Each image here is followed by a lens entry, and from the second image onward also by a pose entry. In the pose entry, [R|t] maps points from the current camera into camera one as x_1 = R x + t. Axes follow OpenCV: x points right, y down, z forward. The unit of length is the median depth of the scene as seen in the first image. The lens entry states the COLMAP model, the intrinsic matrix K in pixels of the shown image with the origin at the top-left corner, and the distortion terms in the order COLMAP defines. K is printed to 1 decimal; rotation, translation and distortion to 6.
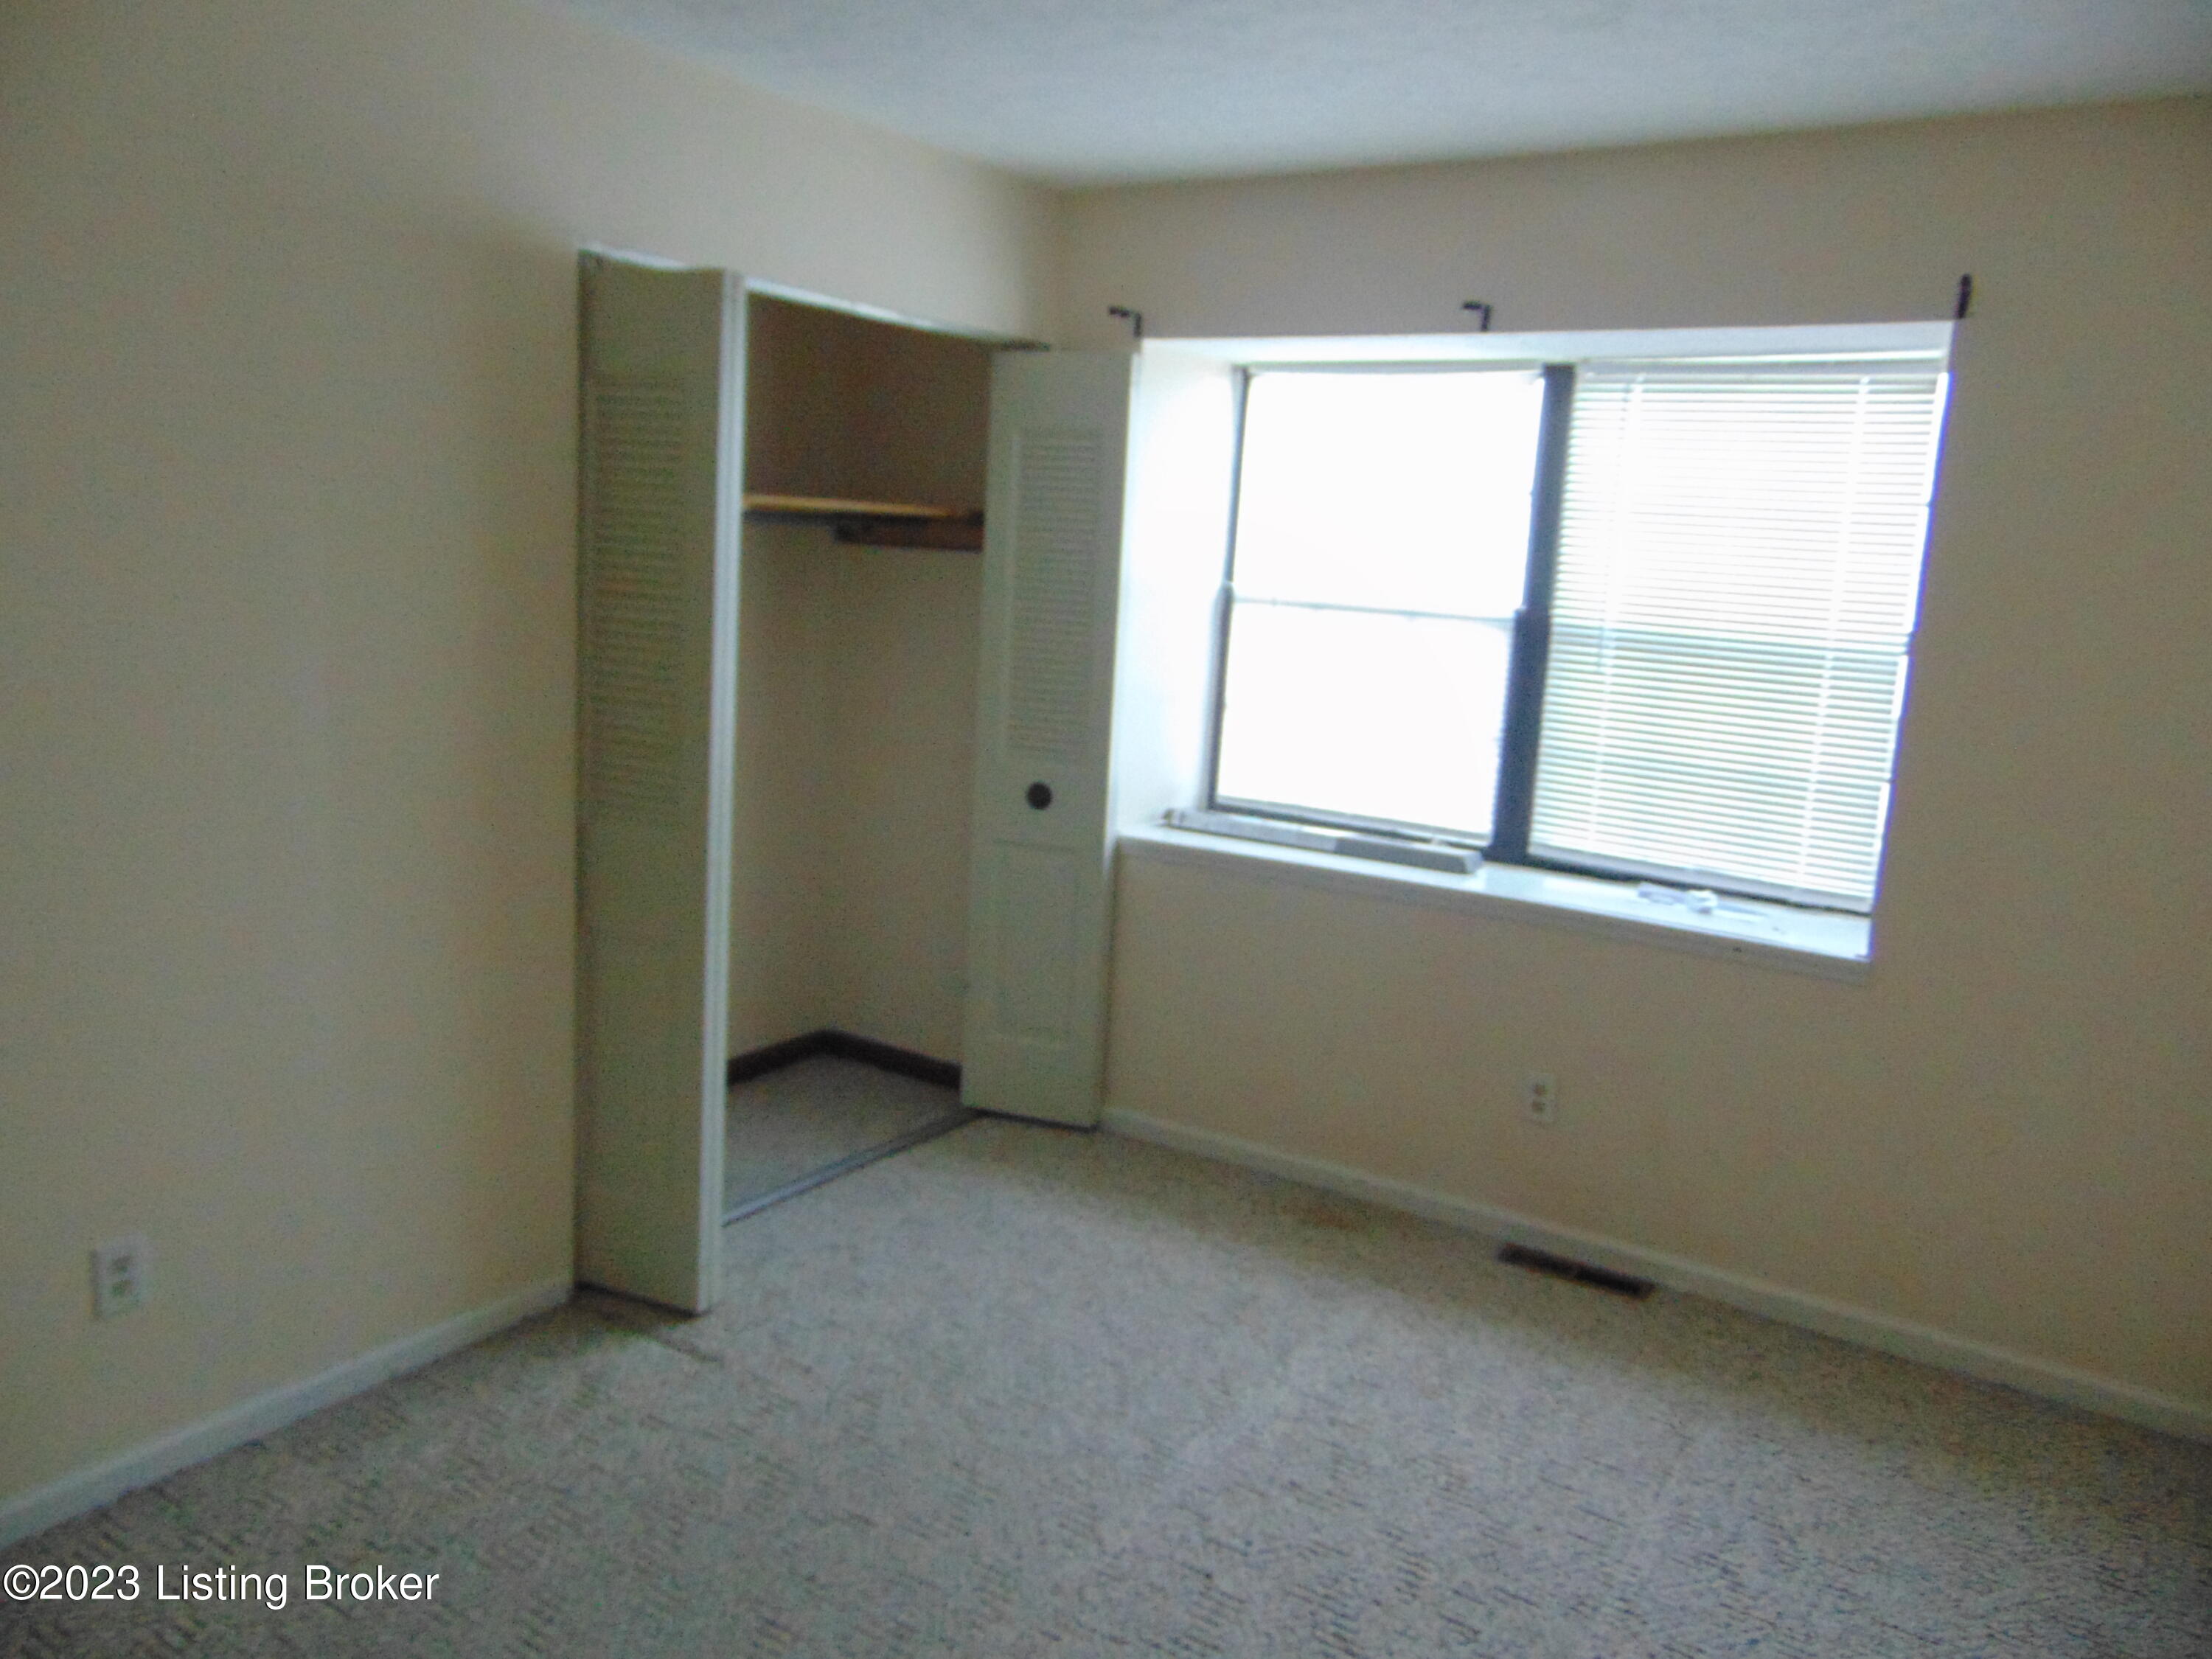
lens RADIAL K [[1649.5, 0, 1103.9], [0, 1649.5, 819.2], [0, 0, 1]] dist [-0.028403, 0.056573]
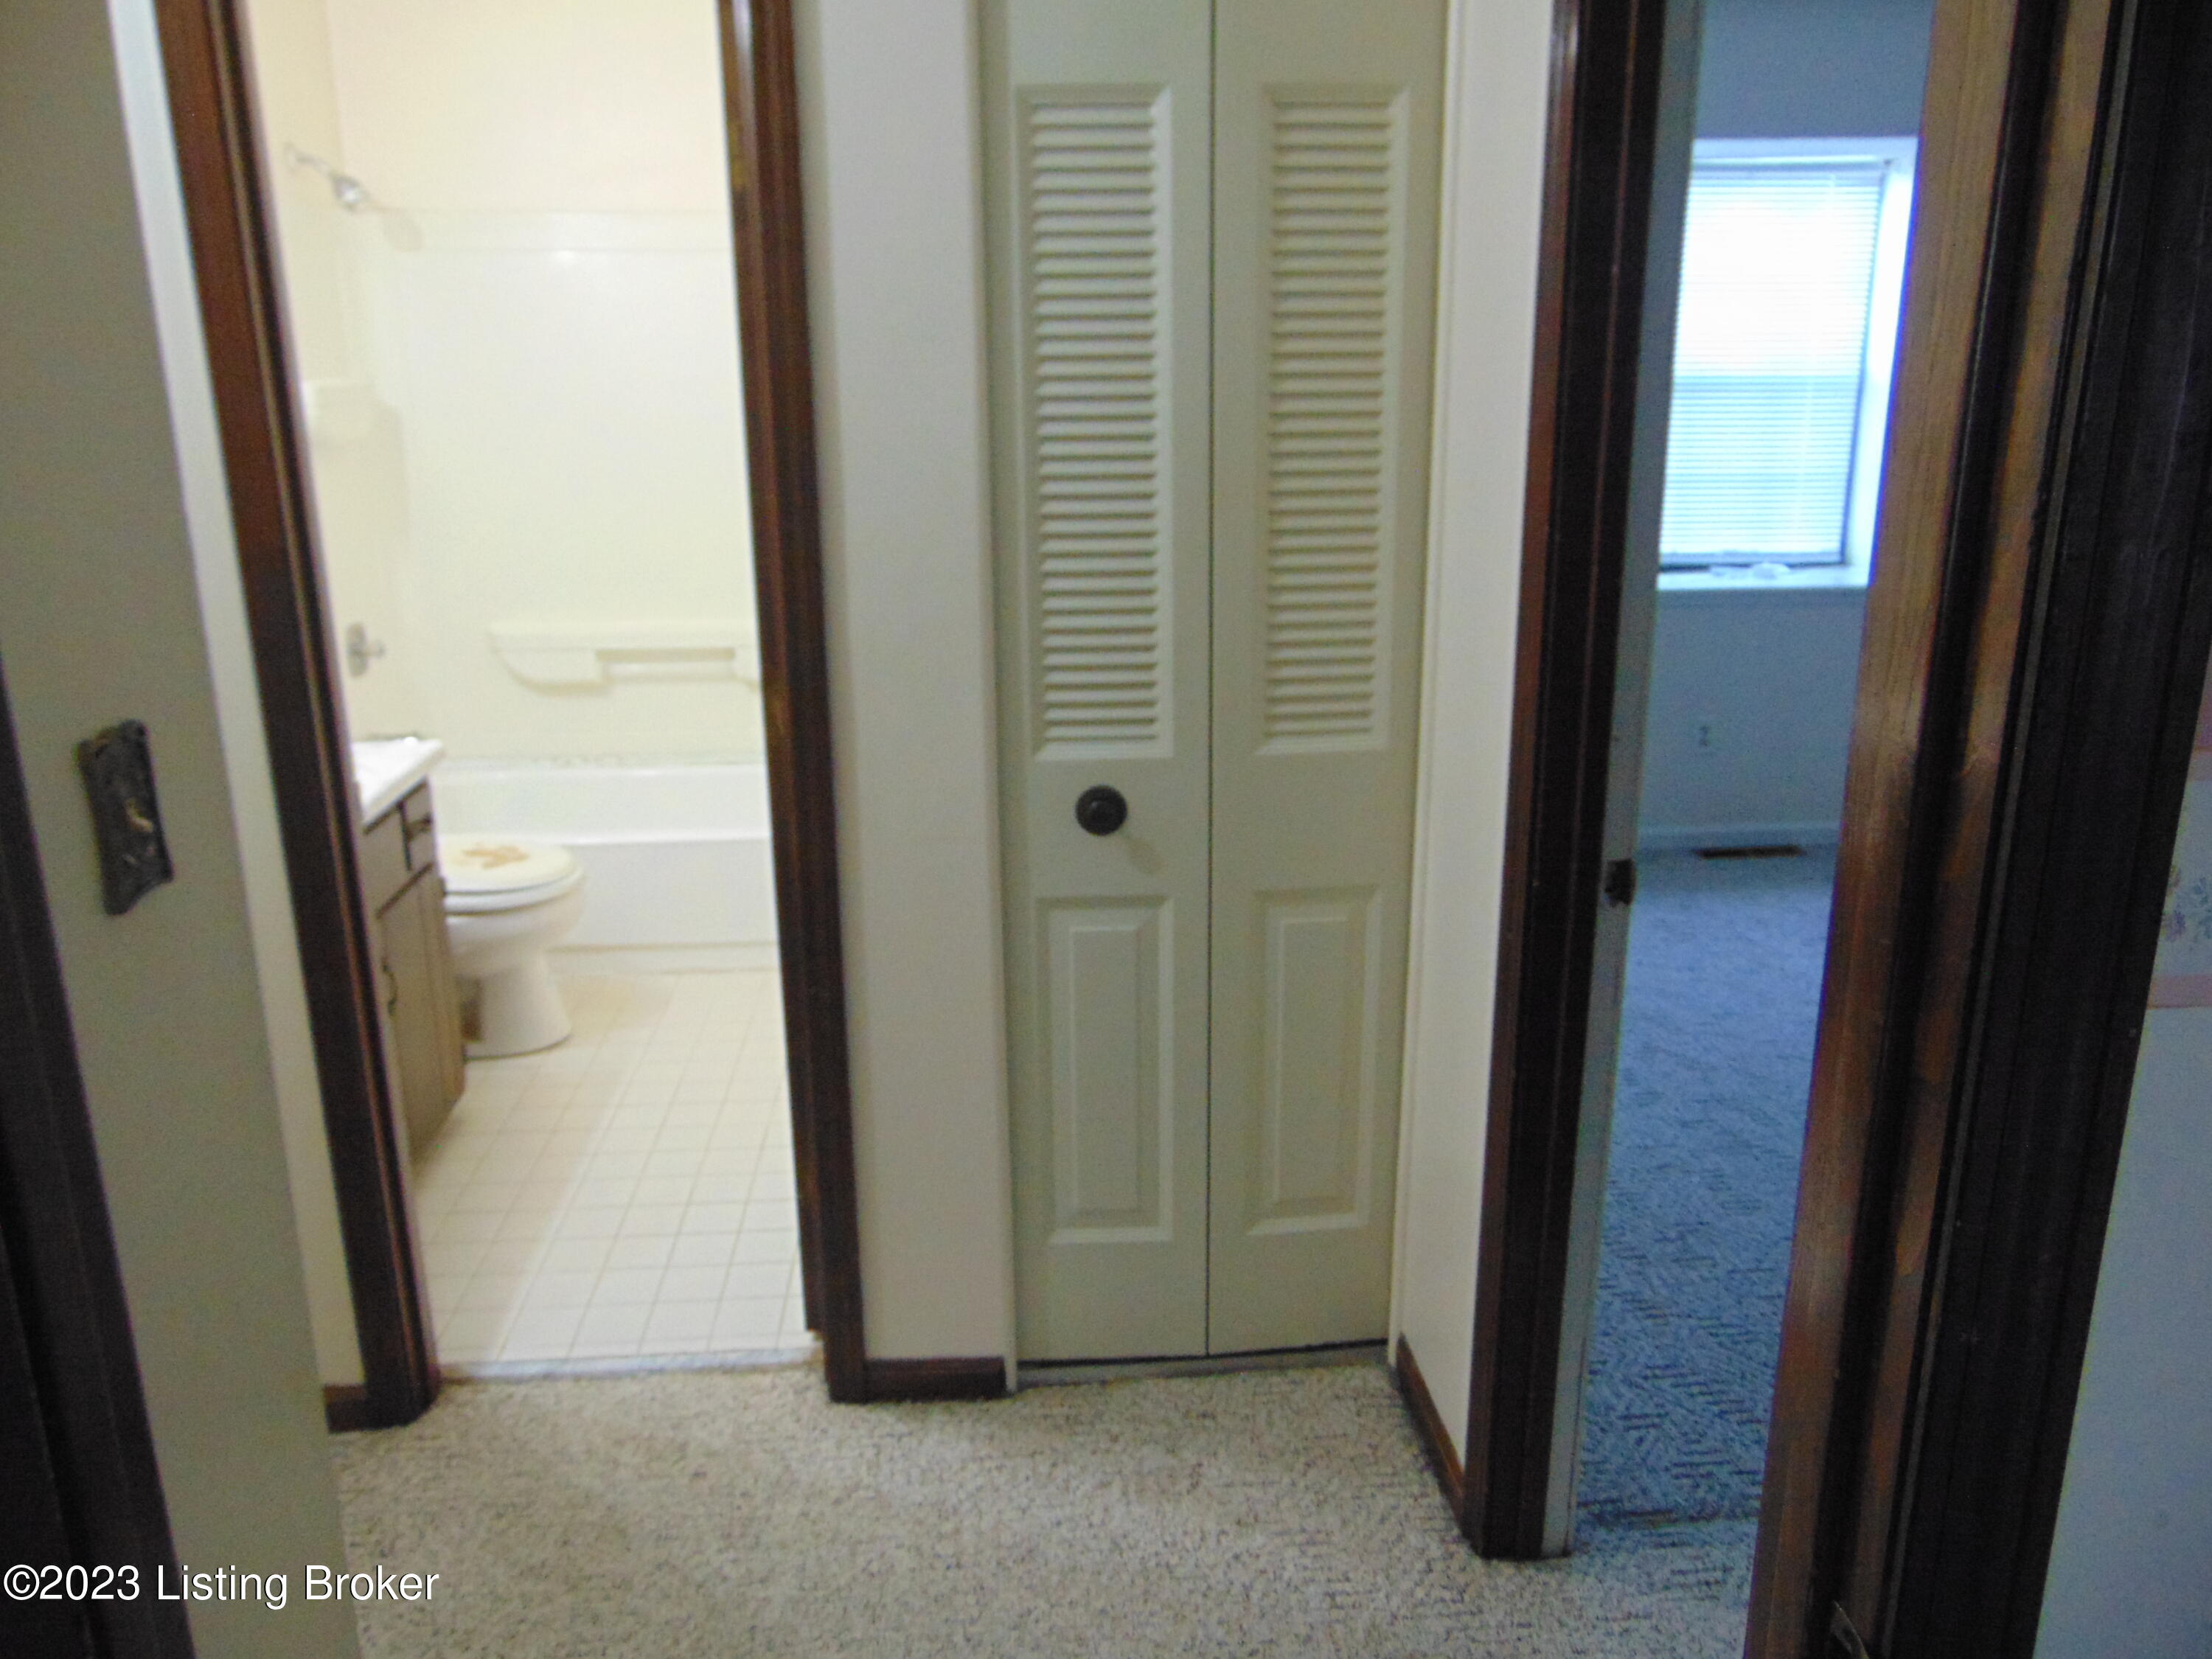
lens RADIAL K [[1649.5, 0, 1121.9], [0, 1649.5, 828.8], [0, 0, 1]] dist [-0.028403, 0.056573]
pose [[0.782224, -0.234000, 0.577382, -0.917818], [0.159393, 0.971104, 0.177625, -0.072625], [-0.602262, -0.046912, 0.796919, 0.219183]]
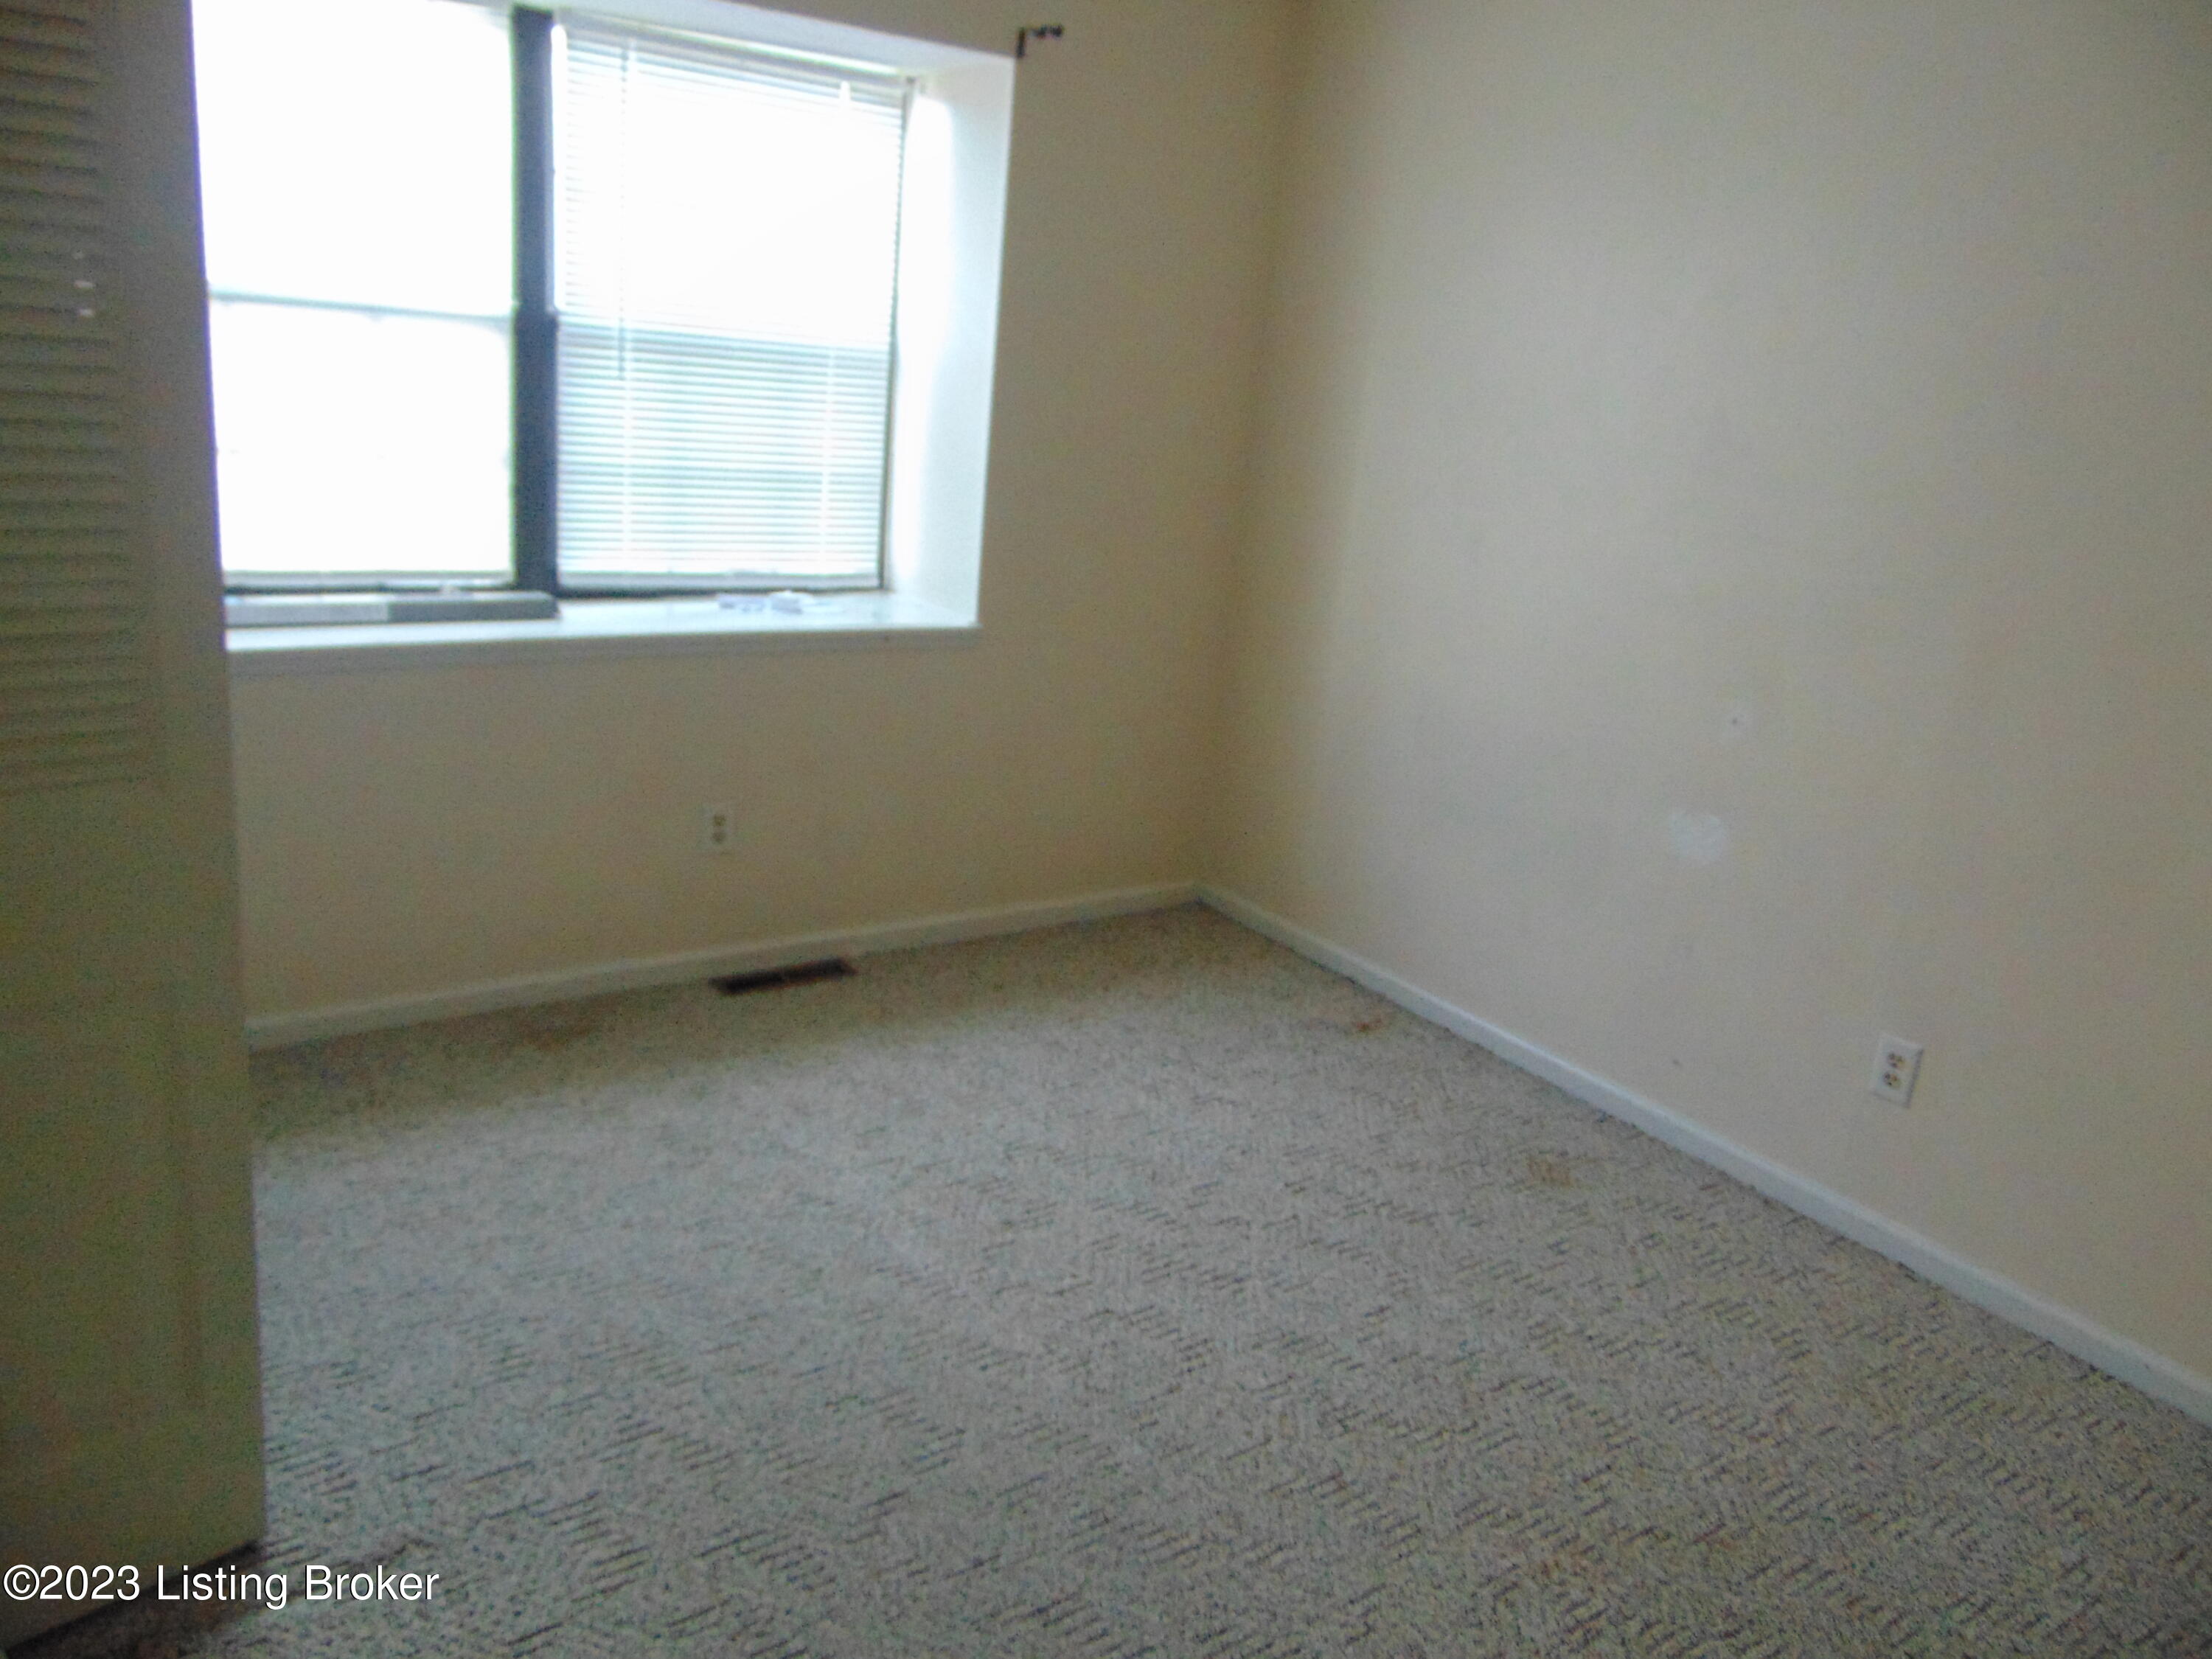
lens RADIAL K [[1649.5, 0, 1111.7], [0, 1649.5, 824.3], [0, 0, 1]] dist [-0.028403, 0.056573]
pose [[0.360482, -0.289574, 0.886679, -0.536226], [0.086536, 0.956874, 0.277317, -0.088357], [-0.928743, -0.023238, 0.369994, 0.425913]]
